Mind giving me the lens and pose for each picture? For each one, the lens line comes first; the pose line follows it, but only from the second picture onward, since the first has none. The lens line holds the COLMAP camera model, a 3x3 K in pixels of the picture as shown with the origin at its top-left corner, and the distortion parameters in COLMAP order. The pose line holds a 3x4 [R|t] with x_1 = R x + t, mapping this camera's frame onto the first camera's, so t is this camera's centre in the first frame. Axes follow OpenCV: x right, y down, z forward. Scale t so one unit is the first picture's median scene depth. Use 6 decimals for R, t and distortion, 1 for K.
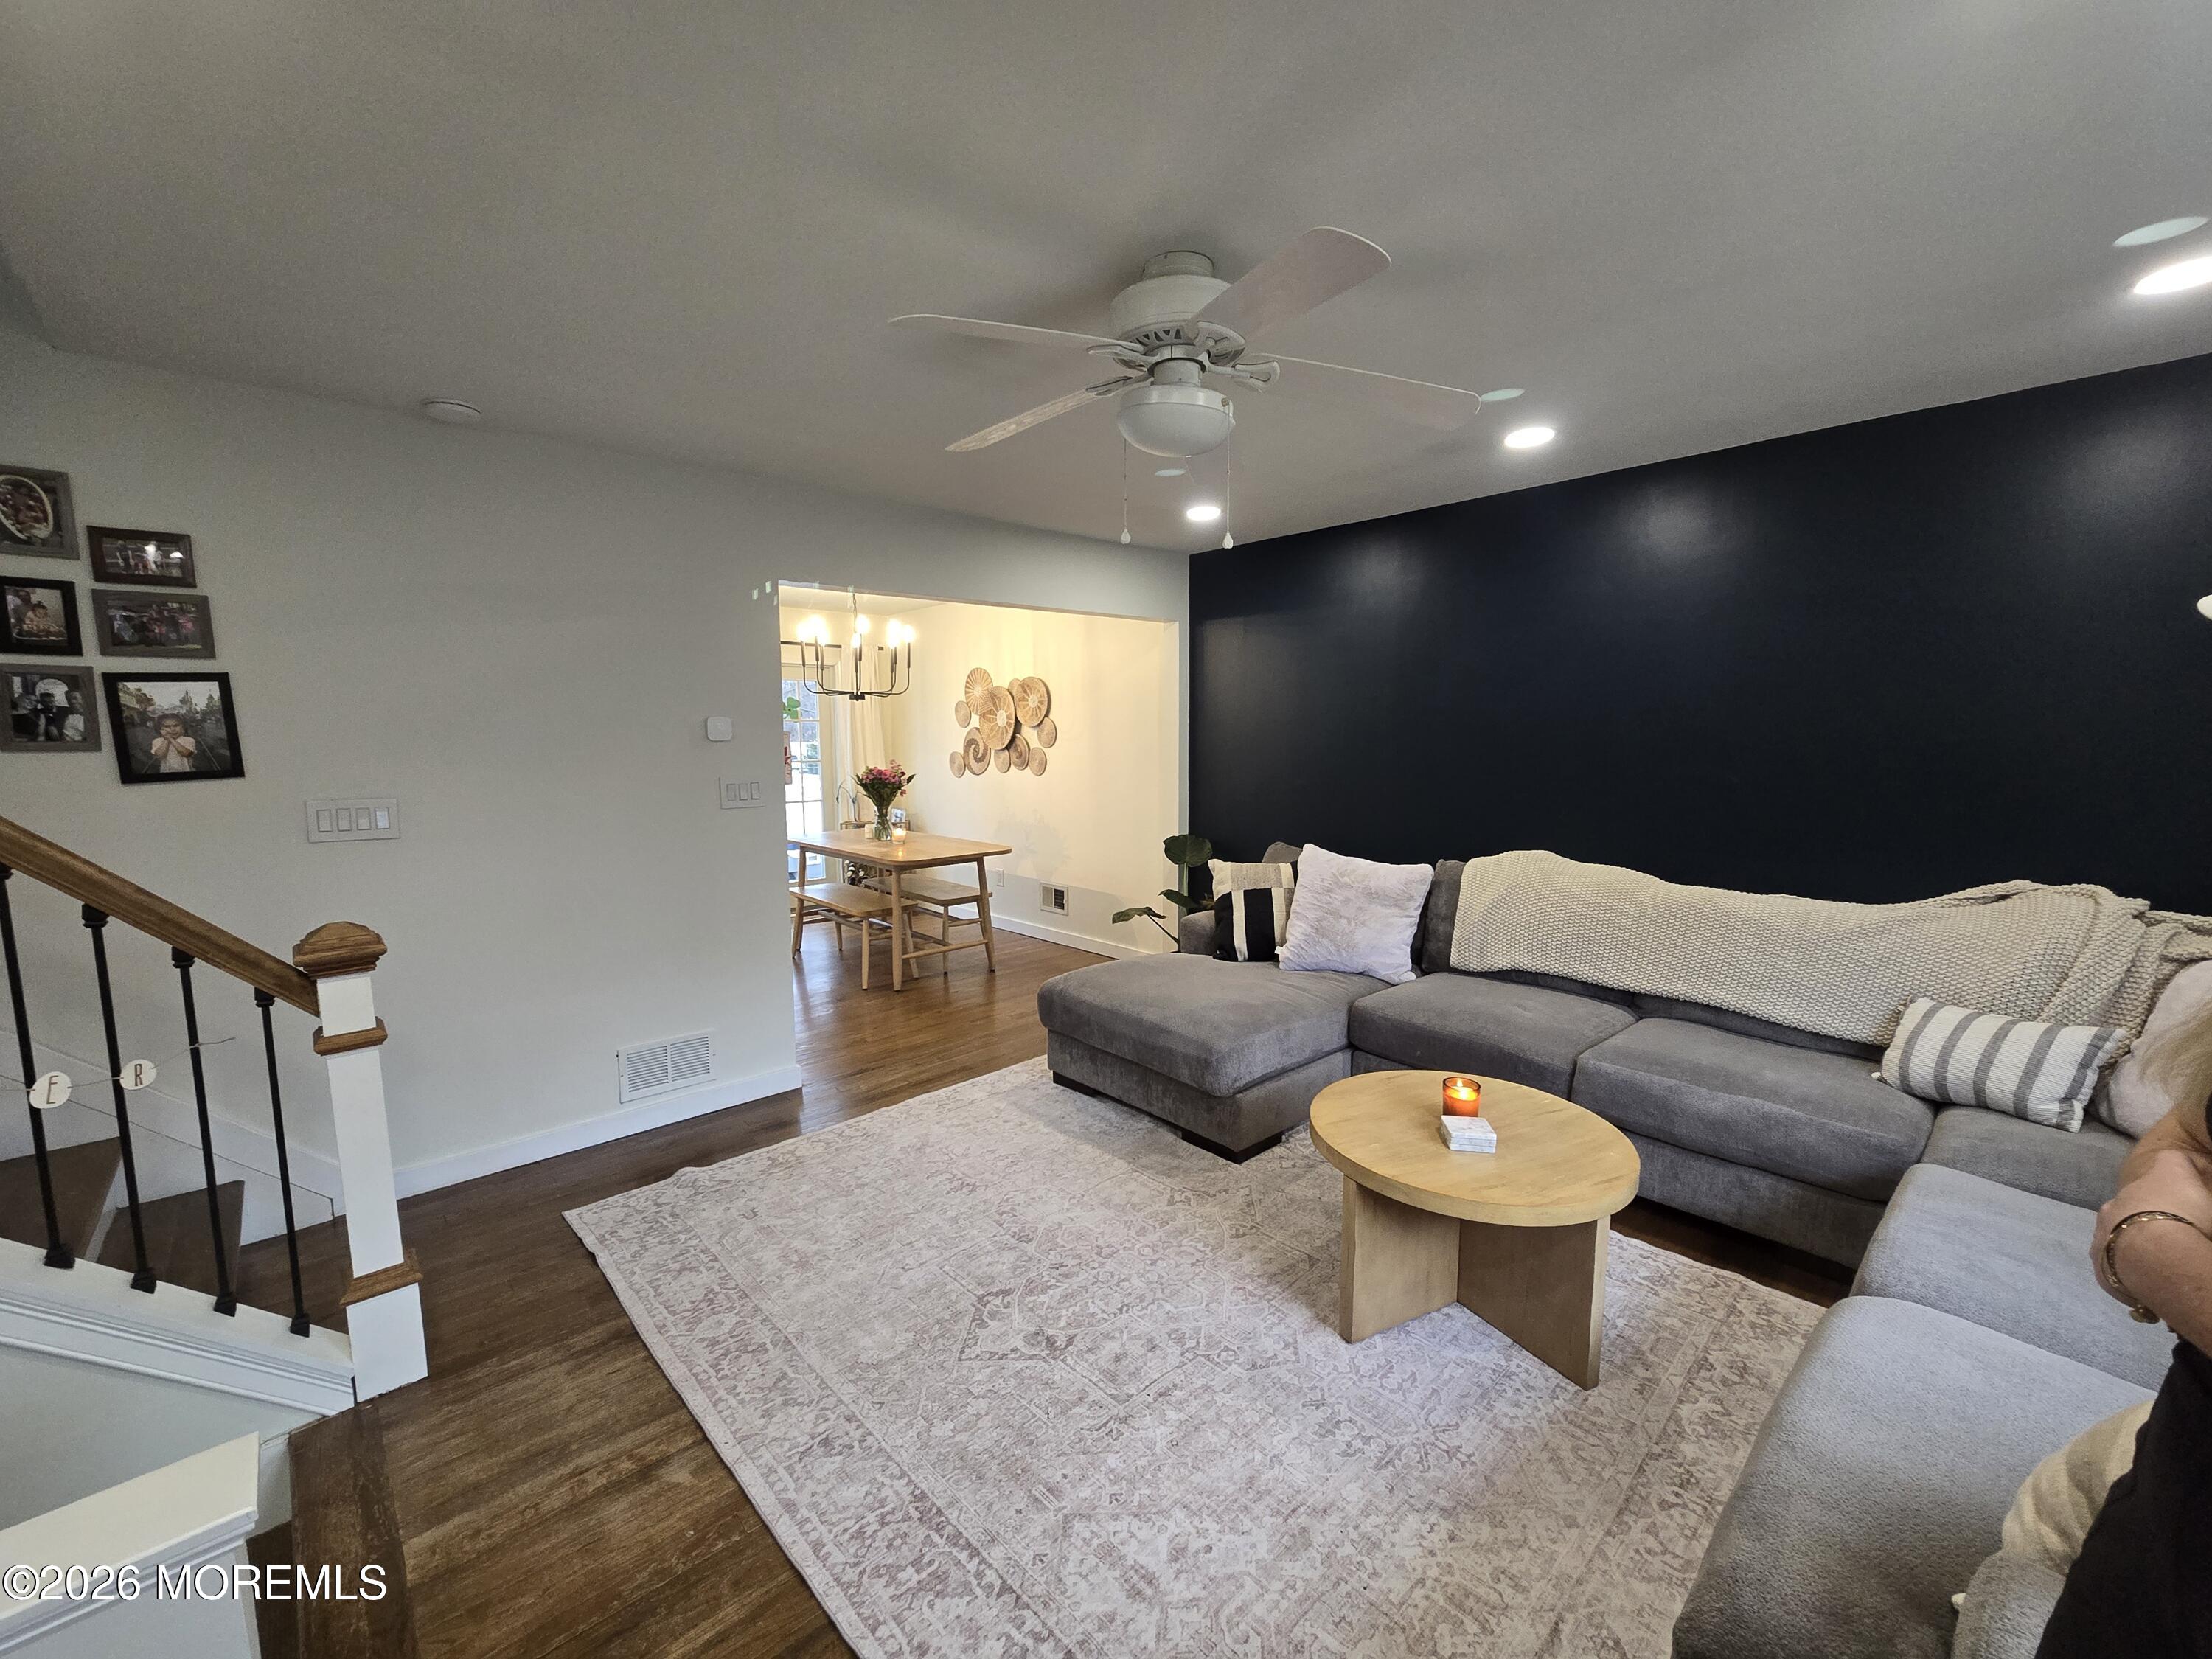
lens RADIAL K [[900.9, 0, 1089.5], [0, 900.9, 829.6], [0, 0, 1]] dist [-0.000249, 0.000207]
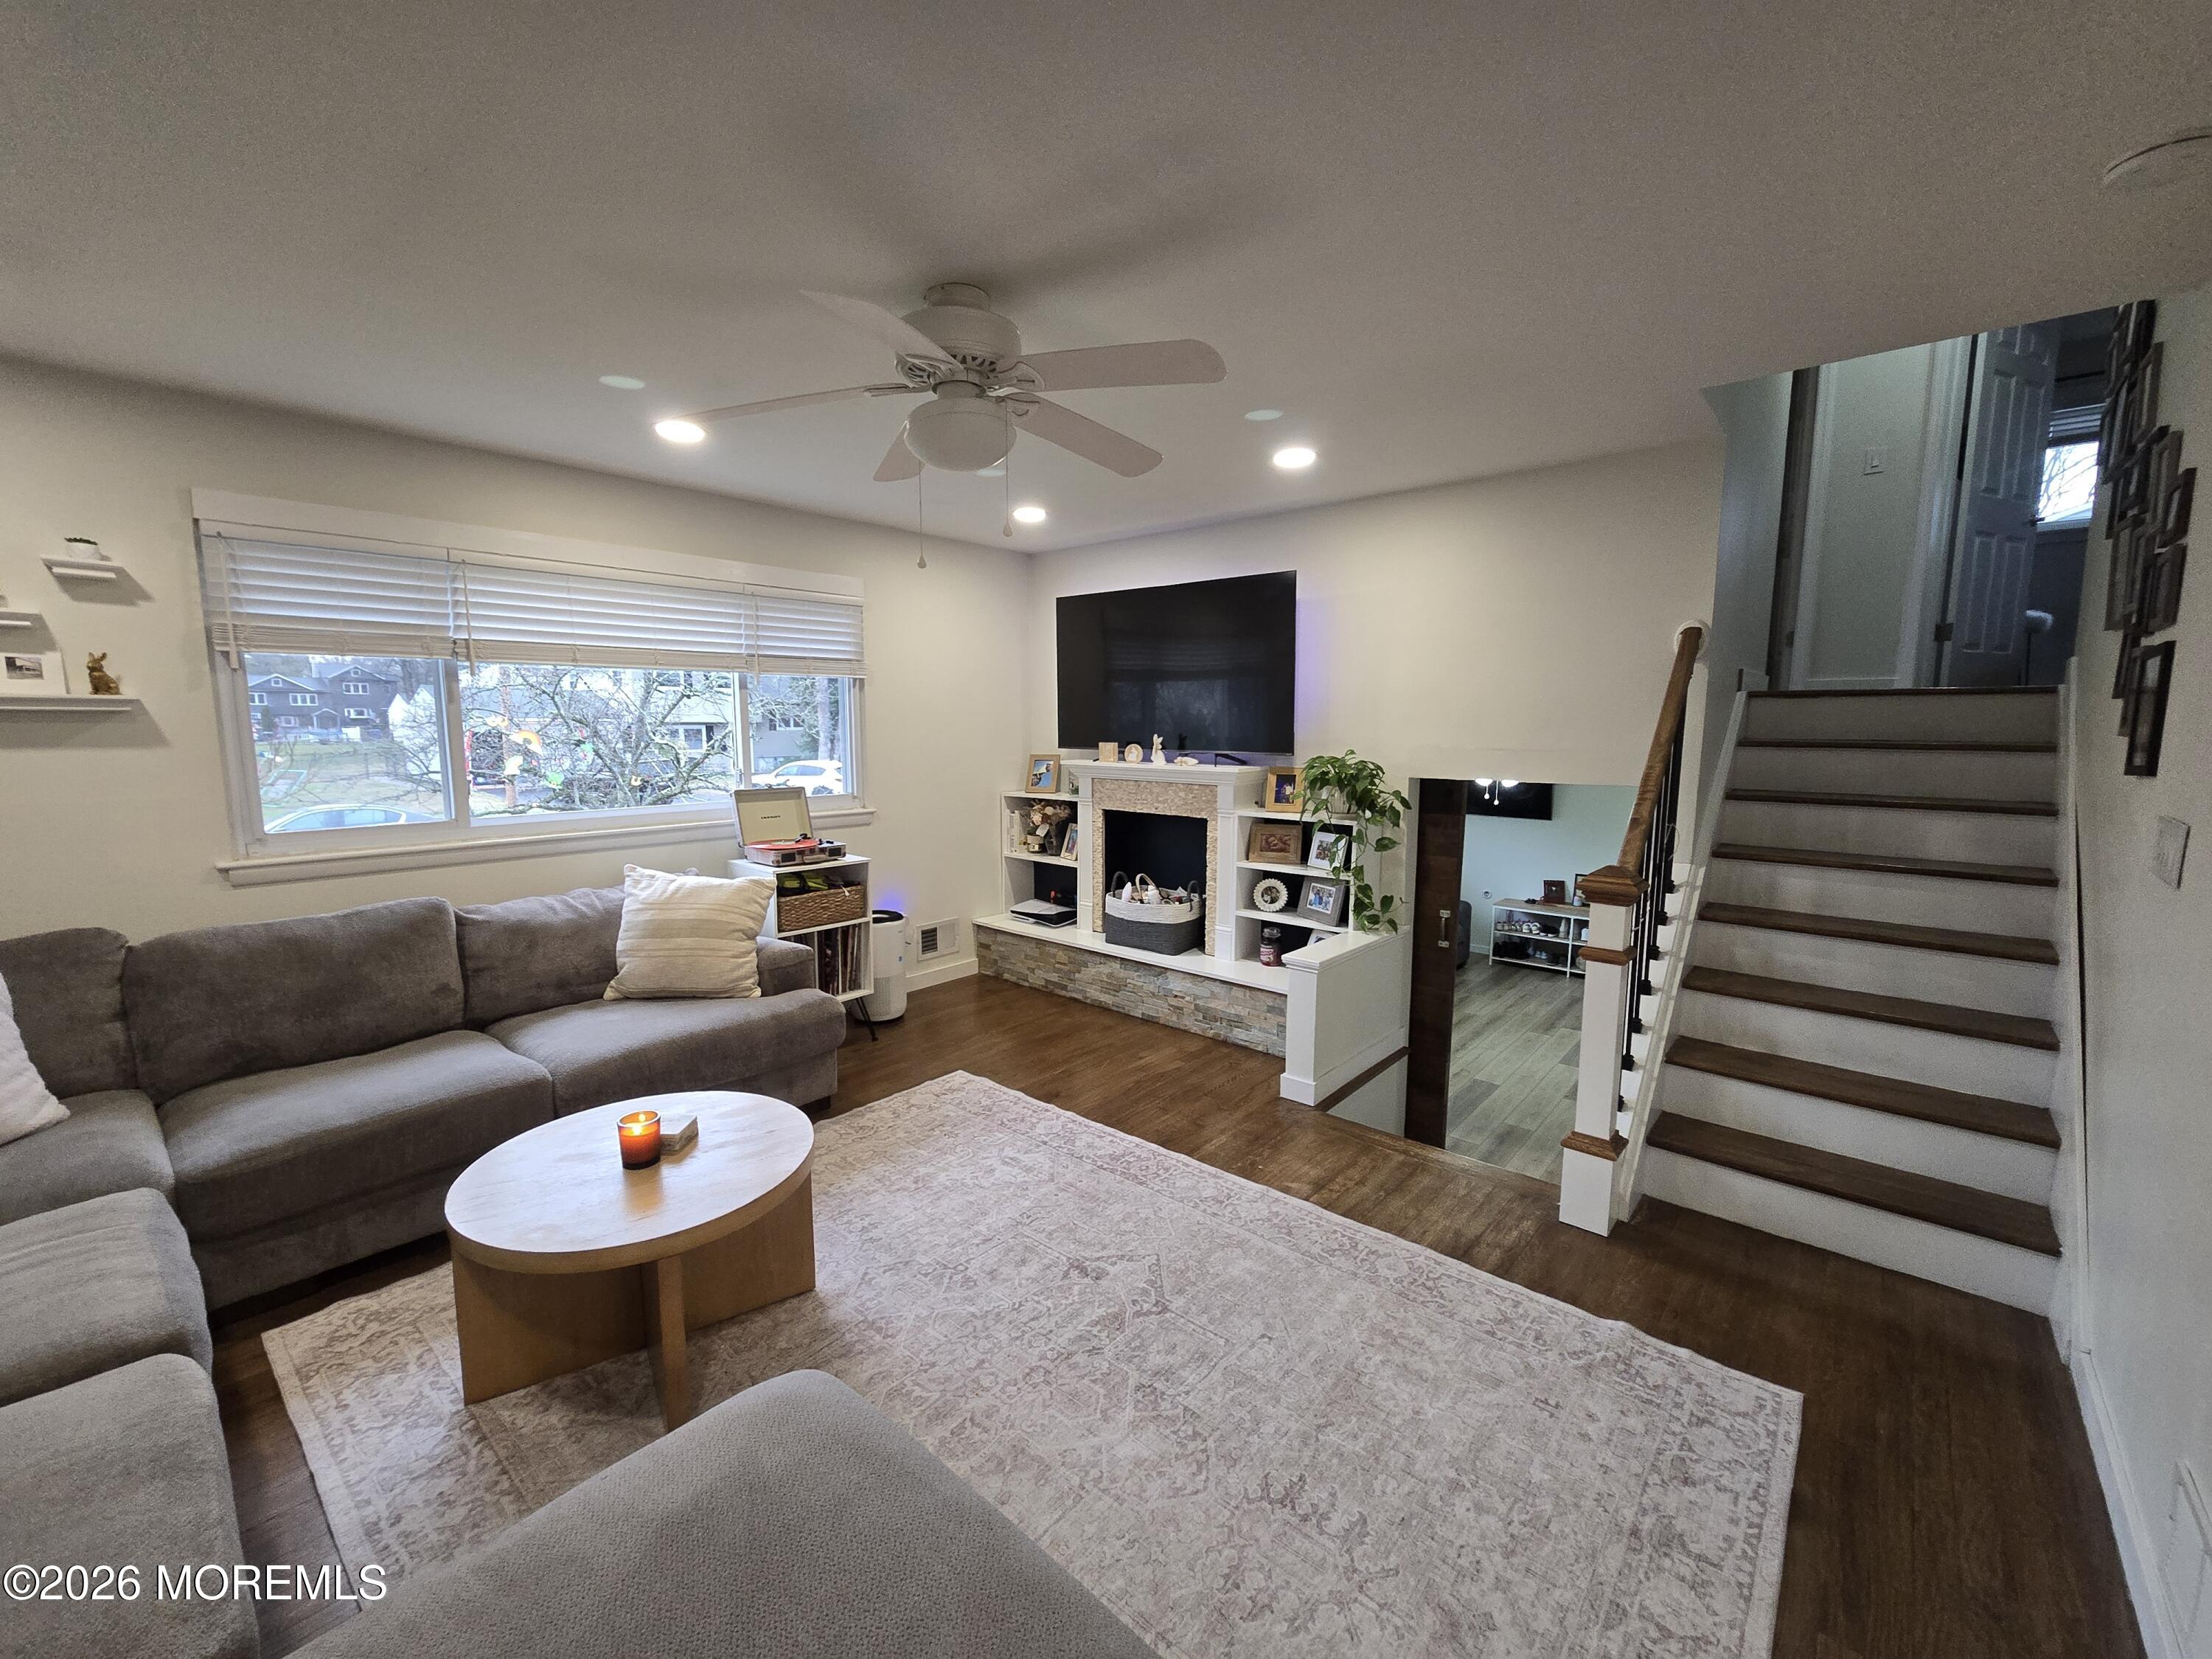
lens RADIAL K [[900.9, 0, 1089.5], [0, 900.9, 829.6], [0, 0, 1]] dist [-0.000249, 0.000207]
pose [[-0.994227, 0.020542, -0.105313, 0.055127], [-0.004464, 0.972735, 0.231876, -0.219755], [0.107205, 0.231008, -0.967028, 1.928220]]
